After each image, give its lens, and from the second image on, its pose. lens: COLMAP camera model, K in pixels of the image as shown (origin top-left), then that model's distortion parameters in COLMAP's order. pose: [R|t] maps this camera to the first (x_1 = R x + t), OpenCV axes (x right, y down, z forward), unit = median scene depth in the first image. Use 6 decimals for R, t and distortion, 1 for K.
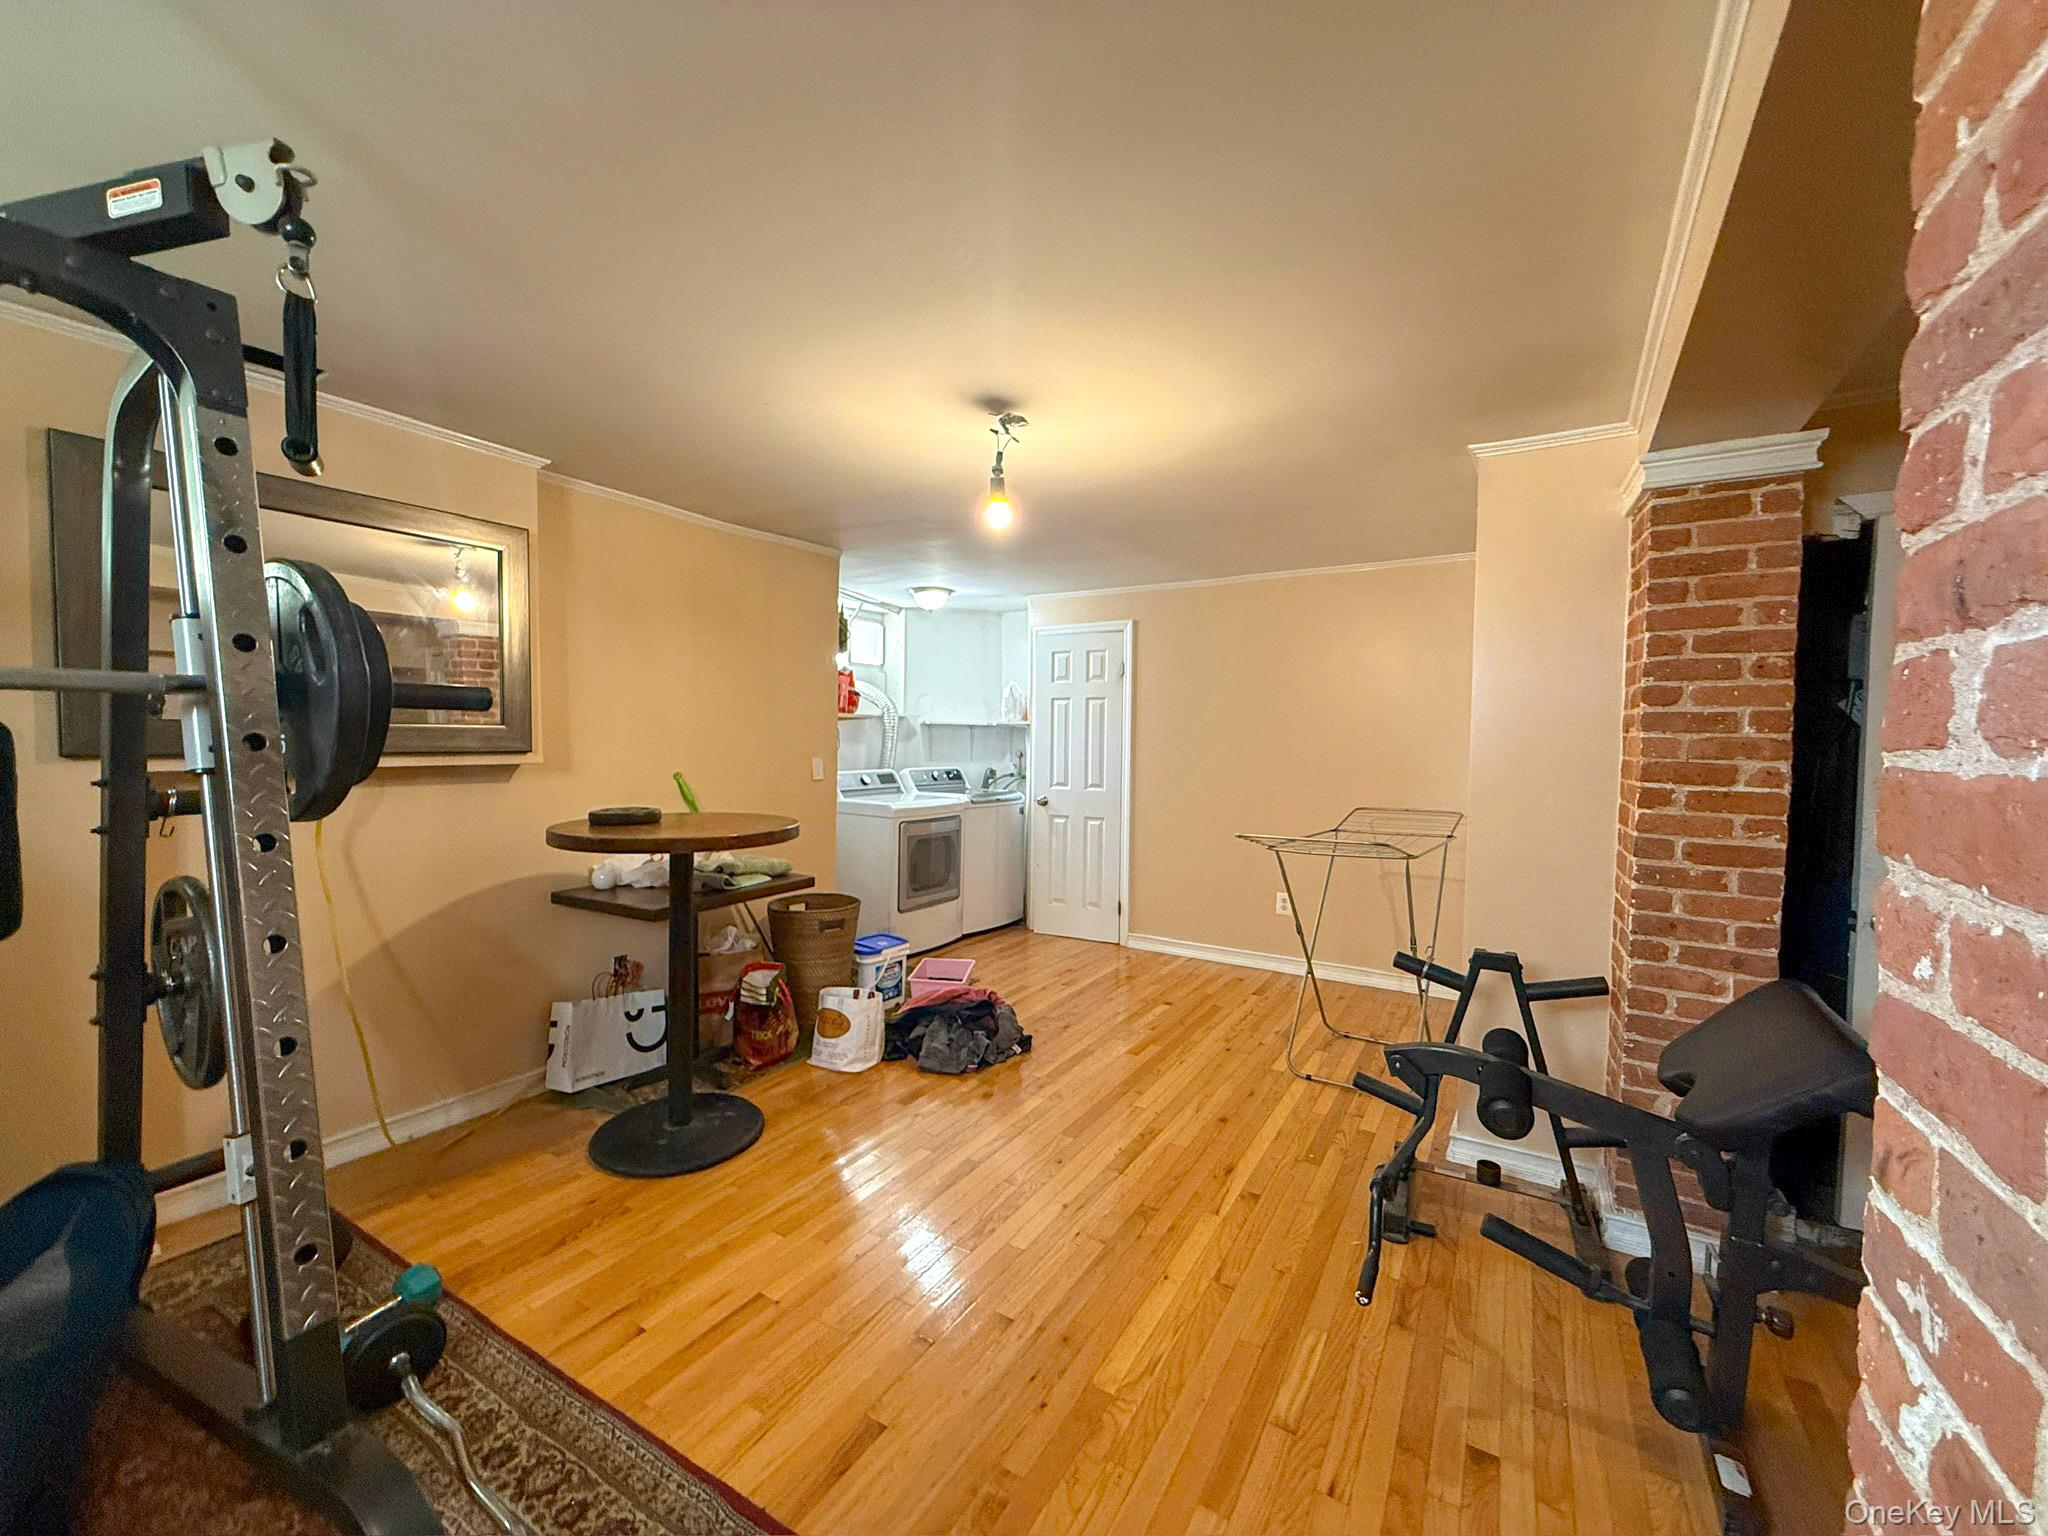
lens RADIAL K [[817.2, 0, 1021.2], [0, 817.2, 771.1], [0, 0, 1]] dist [0.002265, -0.000335]
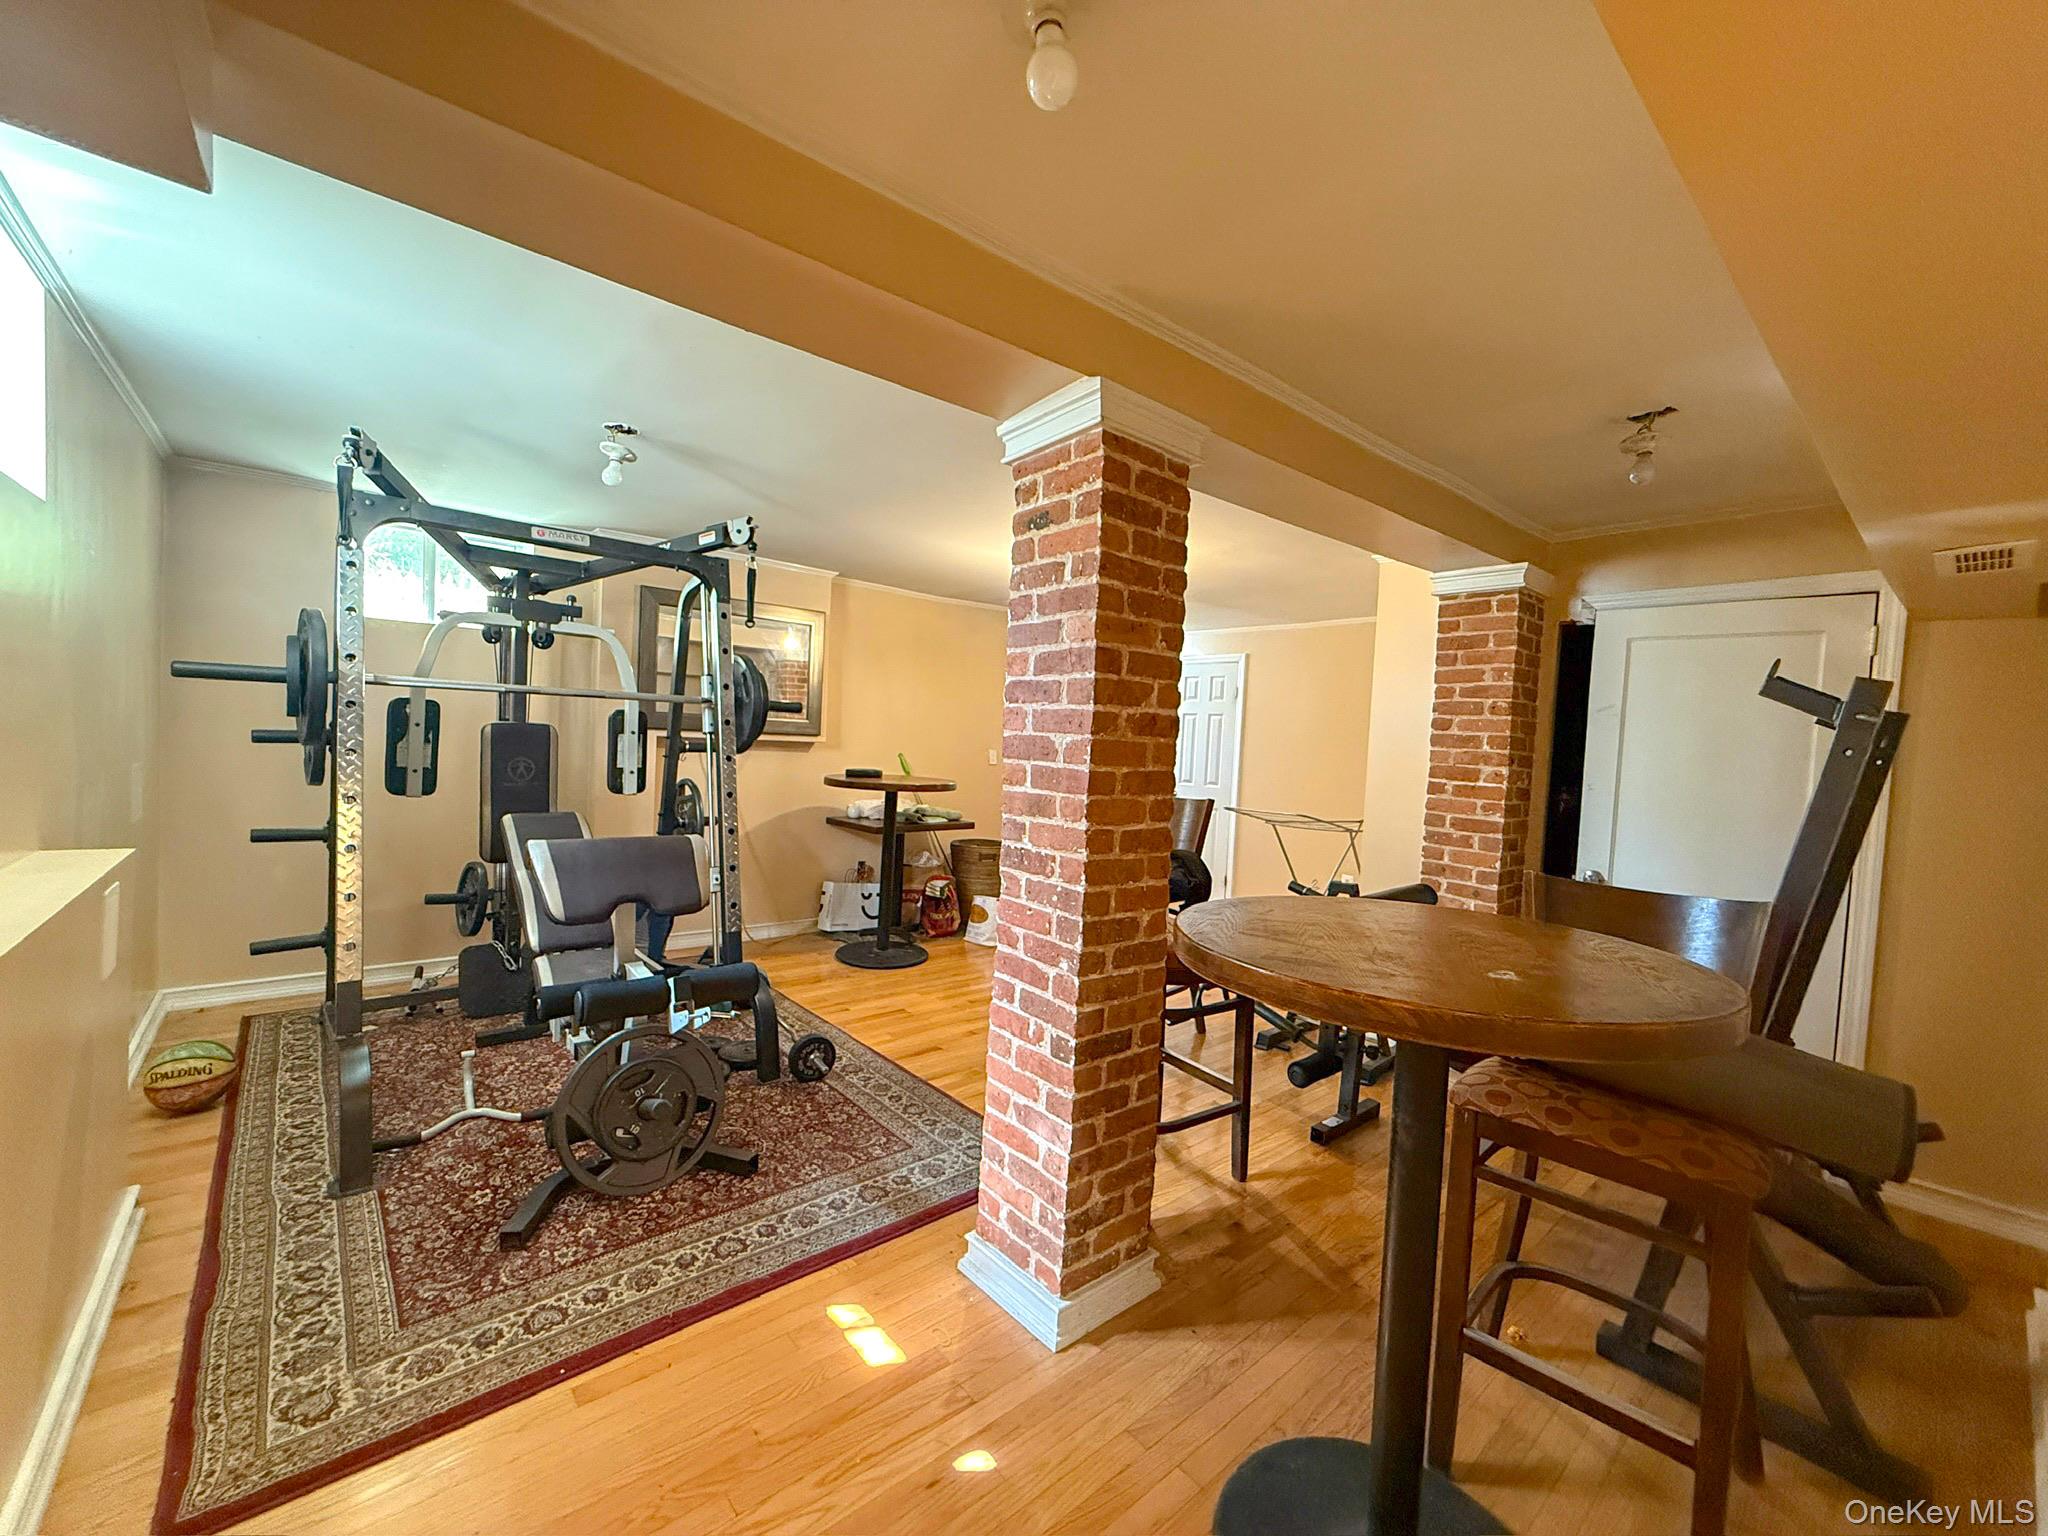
lens RADIAL K [[817.2, 0, 1022.2], [0, 817.2, 769.6], [0, 0, 1]] dist [0.002265, -0.000335]
pose [[0.951405, 0.049869, -0.303878, 0.410132], [-0.053746, 0.998545, -0.004402, 0.039285], [0.303216, 0.020521, 0.952701, -0.632309]]
